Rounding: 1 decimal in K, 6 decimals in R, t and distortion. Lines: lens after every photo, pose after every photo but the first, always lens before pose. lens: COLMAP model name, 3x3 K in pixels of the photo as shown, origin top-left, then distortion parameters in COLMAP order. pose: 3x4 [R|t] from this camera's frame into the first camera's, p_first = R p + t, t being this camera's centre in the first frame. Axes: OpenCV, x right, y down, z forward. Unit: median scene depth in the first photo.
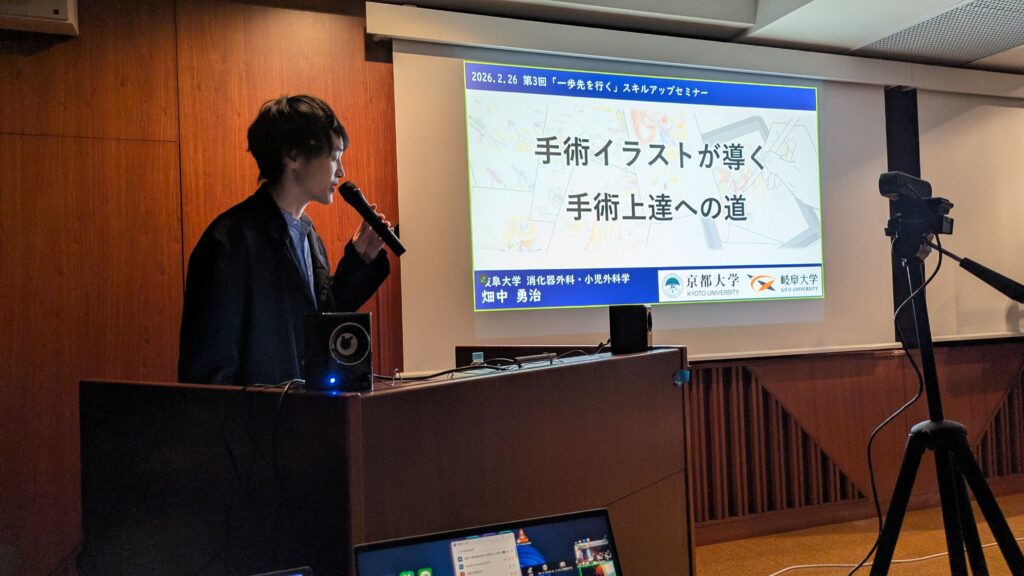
lens RADIAL K [[755.6, 0, 512.0], [0, 755.6, 288.0], [0, 0, 1]] dist [0.064837, 0.001130]
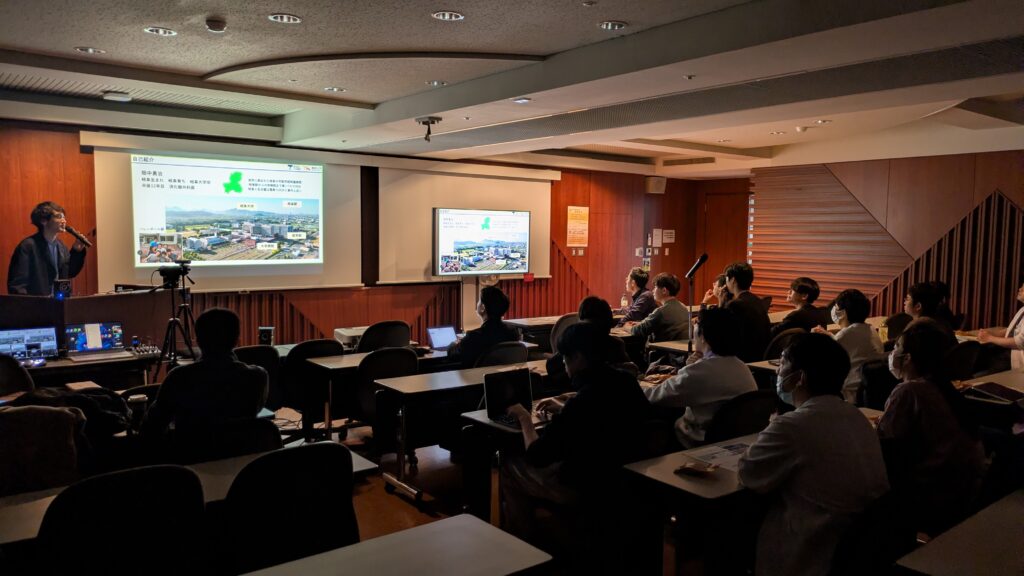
lens RADIAL K [[723.1, 0, 512.0], [0, 723.1, 288.0], [0, 0, 1]] dist [0.006352, 0.000413]
pose [[0.948987, 0.026152, 0.314230, 0.286011], [-0.057436, 0.994219, 0.090714, -0.139171], [-0.310041, -0.104135, 0.945003, -1.168066]]
